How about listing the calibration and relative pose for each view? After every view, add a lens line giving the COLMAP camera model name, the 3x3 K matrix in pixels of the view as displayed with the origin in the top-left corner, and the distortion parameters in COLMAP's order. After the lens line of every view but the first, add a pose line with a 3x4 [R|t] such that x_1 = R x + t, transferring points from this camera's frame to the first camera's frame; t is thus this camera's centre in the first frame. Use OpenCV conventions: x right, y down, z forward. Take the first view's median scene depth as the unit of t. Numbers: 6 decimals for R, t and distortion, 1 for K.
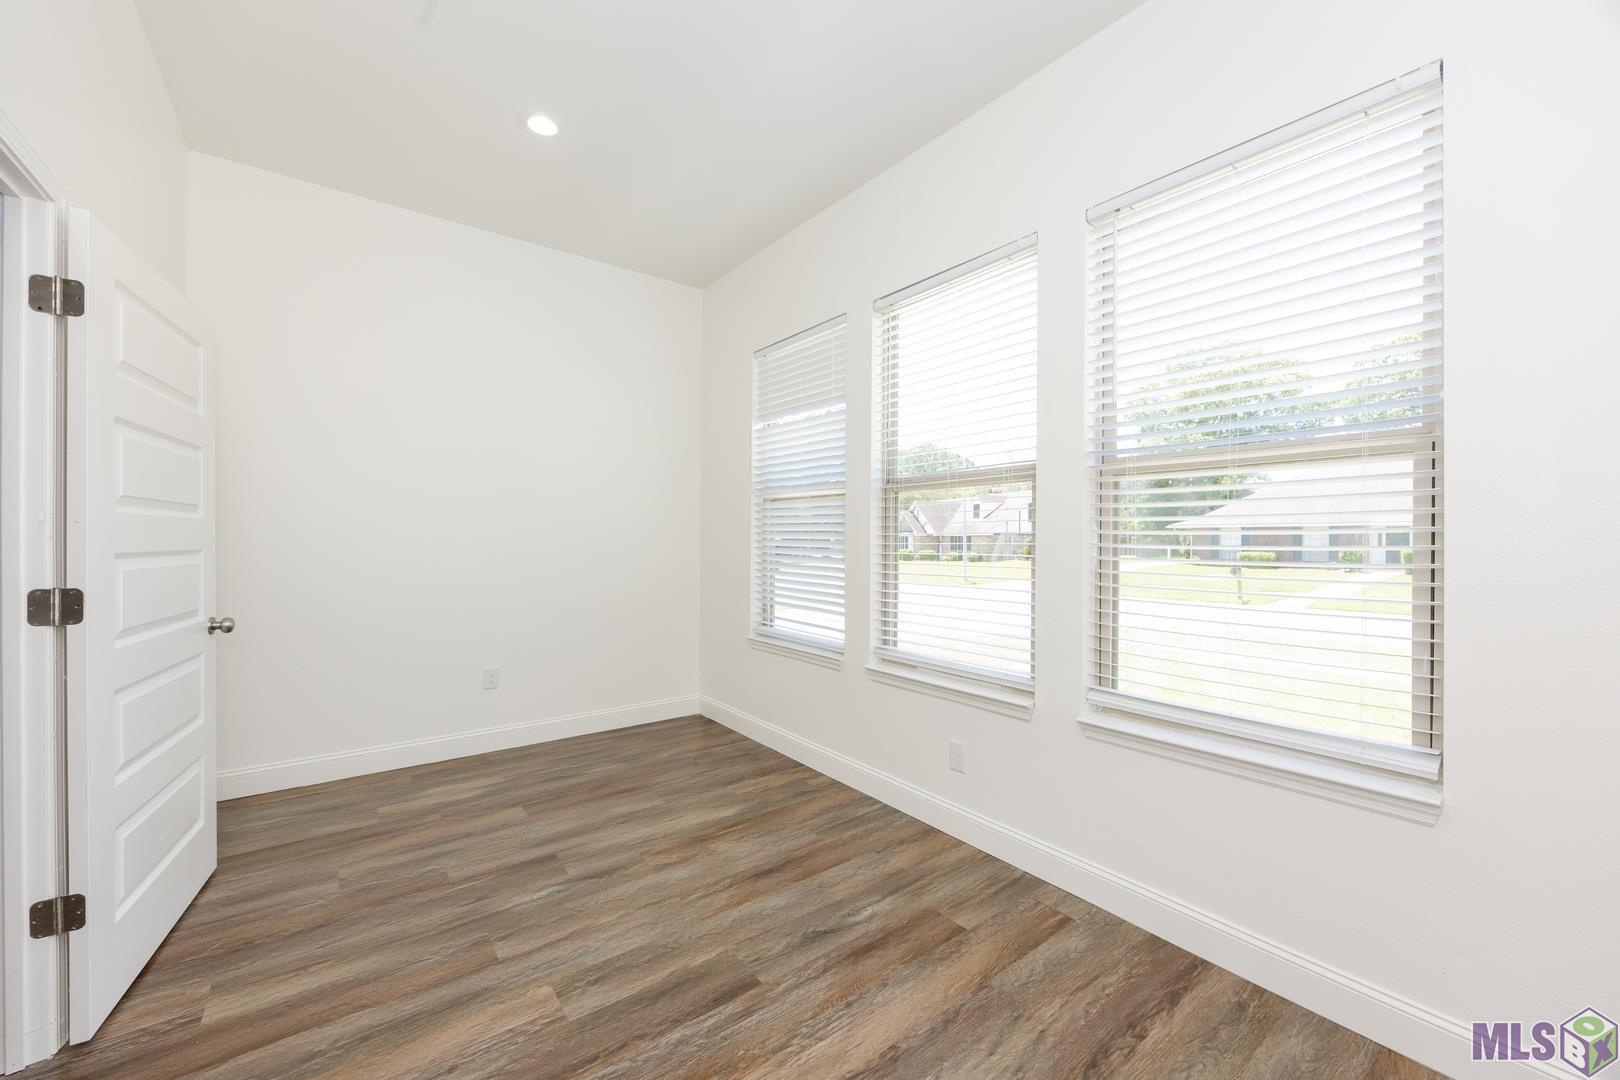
lens RADIAL K [[624.7, 0, 799.9], [0, 624.7, 540.2], [0, 0, 1]] dist [-0.004138, -0.000476]
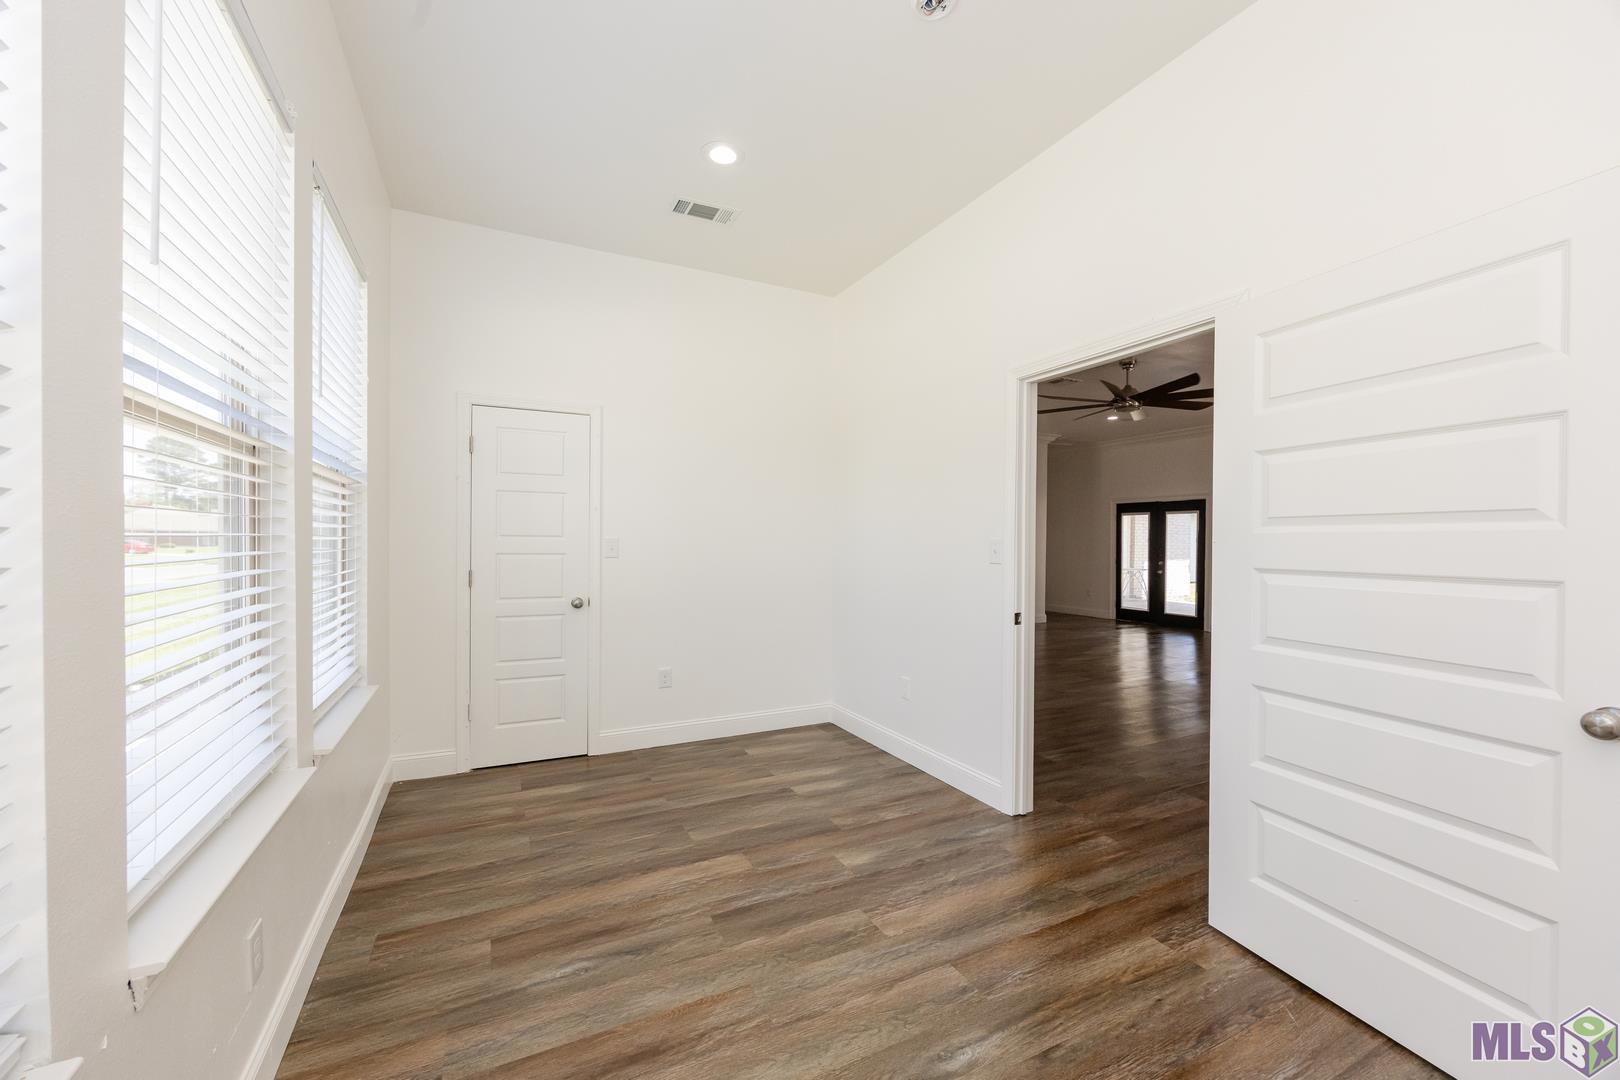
lens RADIAL K [[624.7, 0, 814.4], [0, 624.7, 546.4], [0, 0, 1]] dist [-0.004138, -0.000476]
pose [[-0.986488, -0.011577, 0.163425, -0.416068], [-0.009687, 0.999877, 0.012353, -0.018238], [-0.163548, 0.010603, -0.986478, 1.997760]]
